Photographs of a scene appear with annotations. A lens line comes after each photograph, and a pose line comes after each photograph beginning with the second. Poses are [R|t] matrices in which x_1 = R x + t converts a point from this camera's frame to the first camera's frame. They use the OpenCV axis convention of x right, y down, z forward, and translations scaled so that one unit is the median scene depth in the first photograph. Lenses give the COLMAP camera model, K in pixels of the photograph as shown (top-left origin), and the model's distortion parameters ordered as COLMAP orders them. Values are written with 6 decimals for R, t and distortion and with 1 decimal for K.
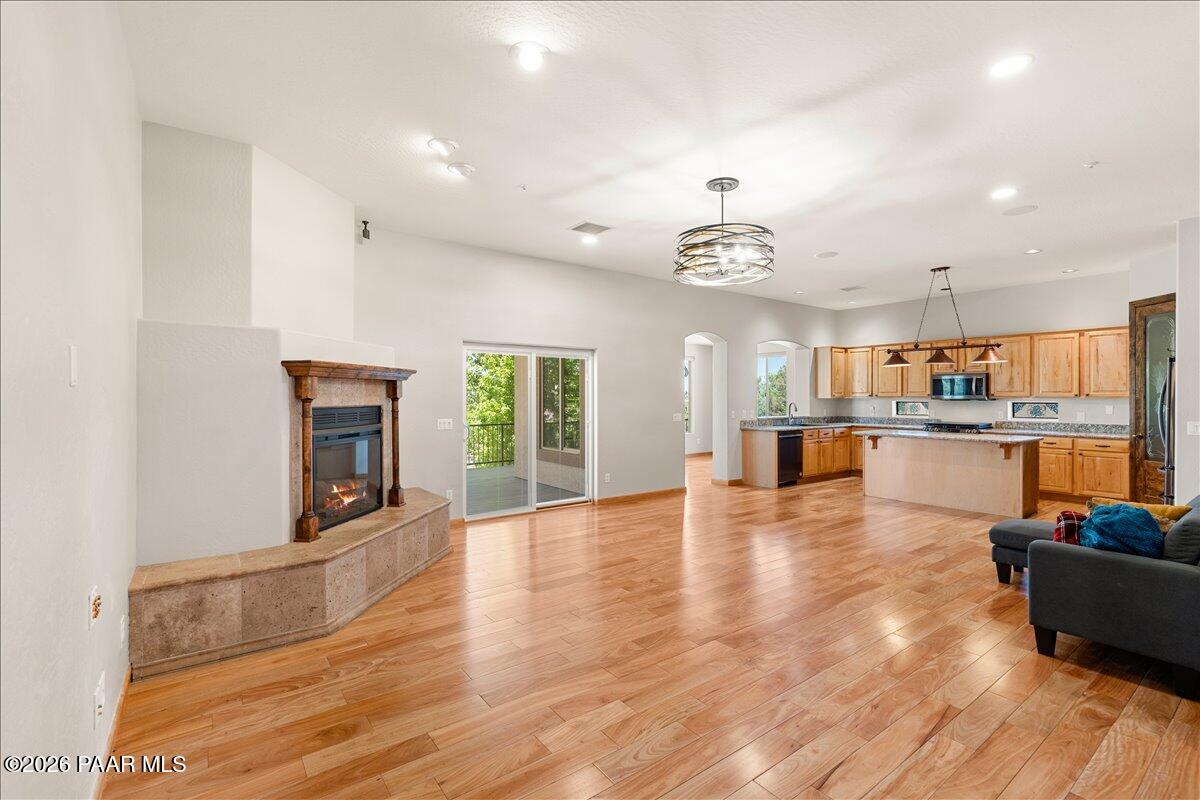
lens RADIAL K [[541.7, 0, 594.5], [0, 541.7, 397.6], [0, 0, 1]] dist [-0.008167, 0.002840]
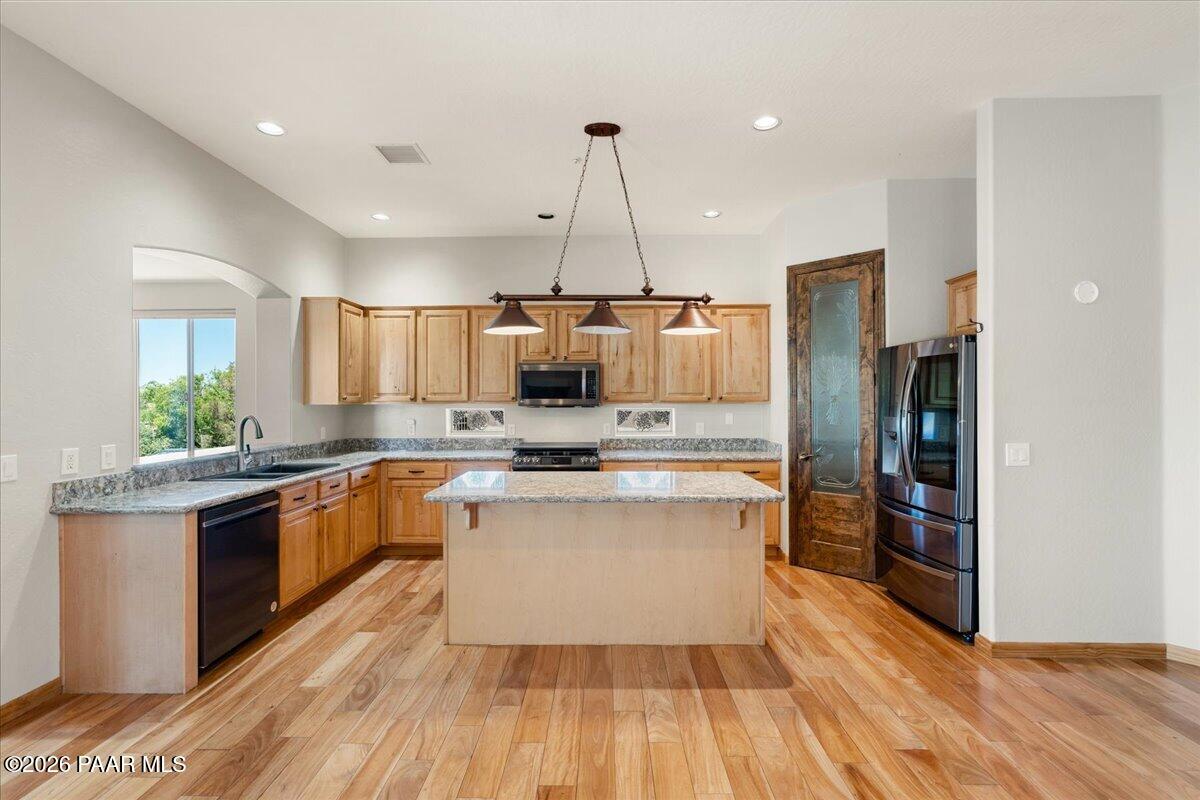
lens RADIAL K [[541.7, 0, 604.1], [0, 541.7, 396.4], [0, 0, 1]] dist [-0.008167, 0.002840]
pose [[0.596568, 0.004754, 0.802548, 0.223694], [0.003051, 0.999962, -0.008191, -0.001765], [-0.802556, 0.007335, 0.596531, 0.611503]]
